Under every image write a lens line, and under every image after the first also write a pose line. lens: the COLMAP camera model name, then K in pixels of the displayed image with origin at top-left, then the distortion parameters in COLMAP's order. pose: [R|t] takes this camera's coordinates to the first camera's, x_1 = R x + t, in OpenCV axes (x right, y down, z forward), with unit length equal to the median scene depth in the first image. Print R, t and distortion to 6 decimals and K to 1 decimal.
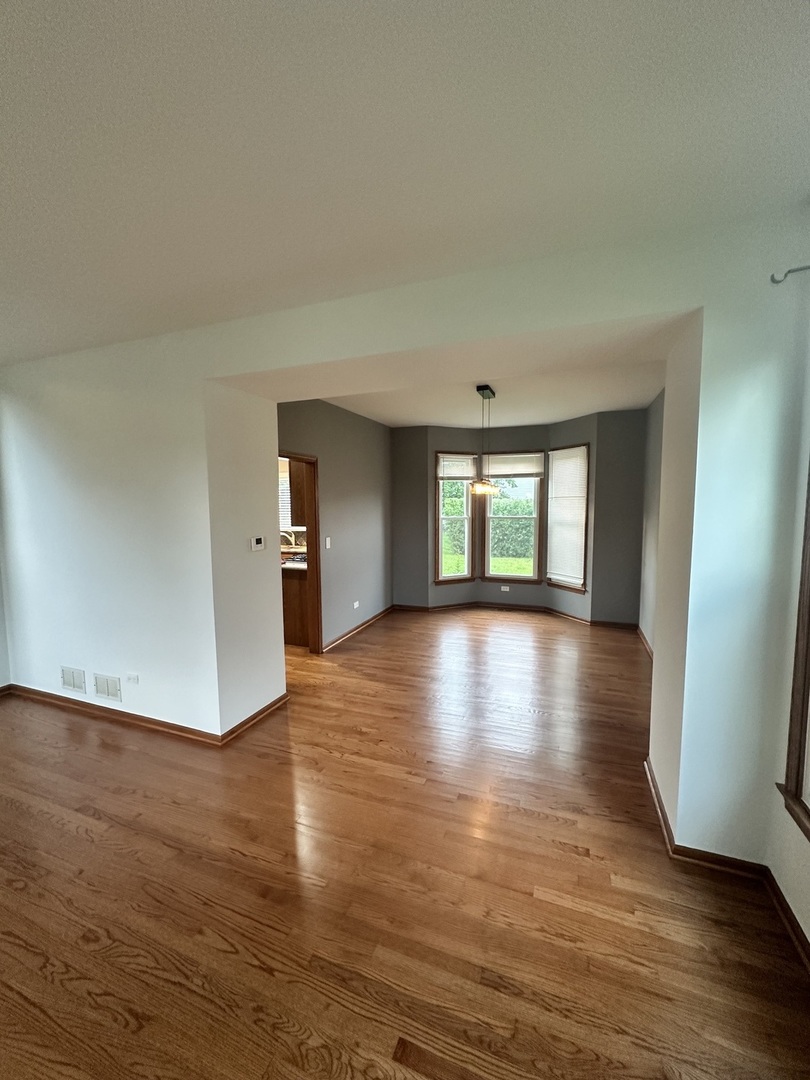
lens RADIAL K [[412.2, 0, 420.5], [0, 412.2, 530.8], [0, 0, 1]] dist [0.000238, 0.001450]
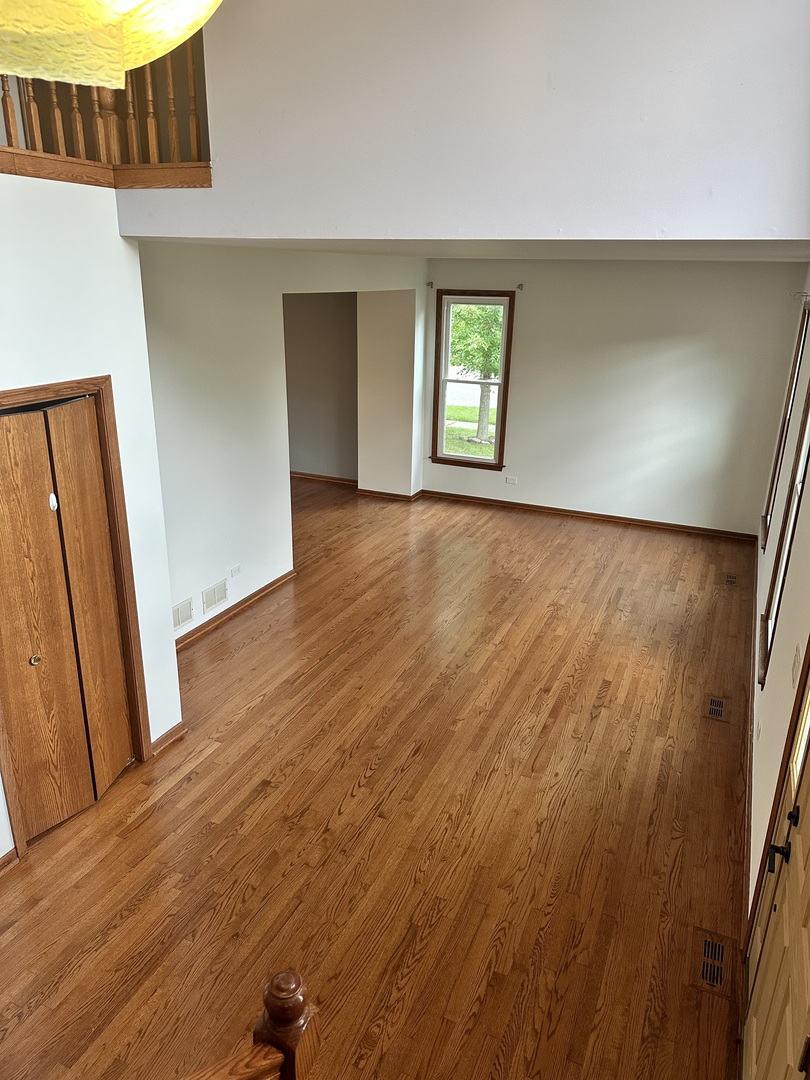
lens RADIAL K [[755.7, 0, 397.9], [0, 755.7, 547.1], [0, 0, 1]] dist [0.054184, -0.018199]
pose [[0.072833, -0.330565, 0.940969, -1.785657], [0.055468, 0.943357, 0.327110, -0.212445], [-0.995801, 0.028369, 0.087043, 0.320270]]
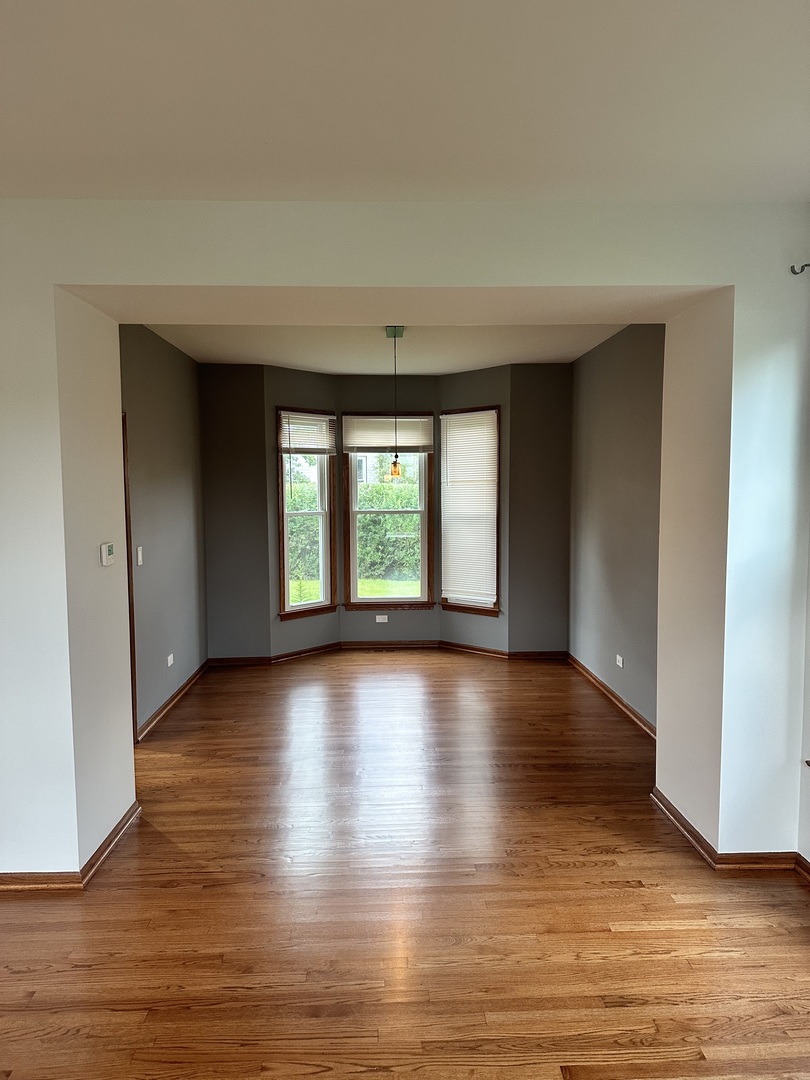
lens RADIAL K [[710.0, 0, 401.3], [0, 710.0, 537.2], [0, 0, 1]] dist [0.028590, -0.022504]
pose [[0.928961, -0.027620, 0.369146, -0.292925], [0.027494, 0.999606, 0.005605, 0.005308], [-0.369155, 0.004942, 0.929355, -0.114984]]
